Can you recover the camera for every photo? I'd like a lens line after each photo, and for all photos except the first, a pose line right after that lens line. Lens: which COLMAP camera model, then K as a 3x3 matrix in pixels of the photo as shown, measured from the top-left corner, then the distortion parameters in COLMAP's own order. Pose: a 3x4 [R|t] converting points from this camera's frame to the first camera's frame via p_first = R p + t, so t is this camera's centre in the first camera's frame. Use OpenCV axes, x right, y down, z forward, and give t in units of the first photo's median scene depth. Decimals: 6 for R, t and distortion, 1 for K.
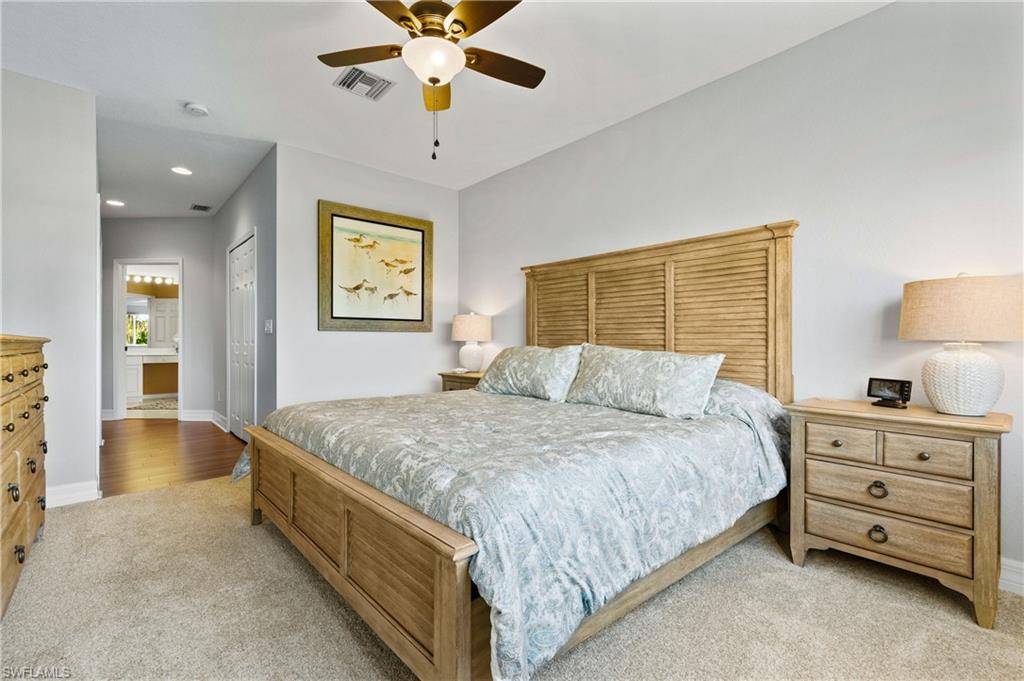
lens RADIAL K [[458.2, 0, 515.7], [0, 458.2, 339.9], [0, 0, 1]] dist [0.019071, 0.000177]
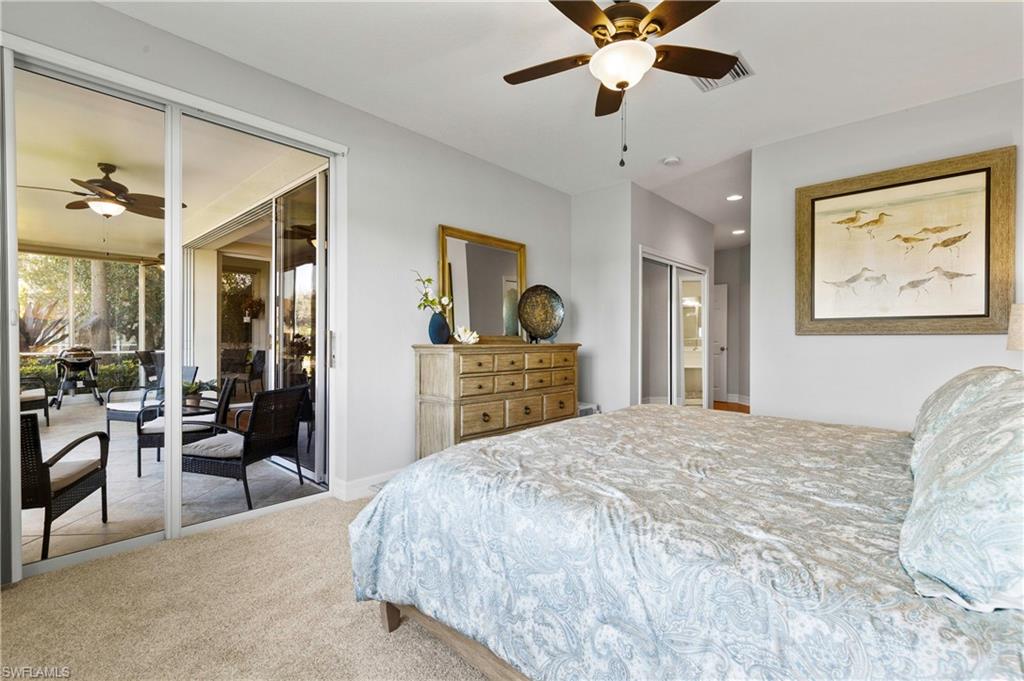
lens RADIAL K [[458.2, 0, 515.7], [0, 458.2, 339.9], [0, 0, 1]] dist [0.019071, 0.000177]
pose [[0.095723, 0.007530, -0.995380, 0.774291], [0.000180, 0.999971, 0.007582, -0.032576], [0.995408, -0.000905, 0.095719, 0.684153]]
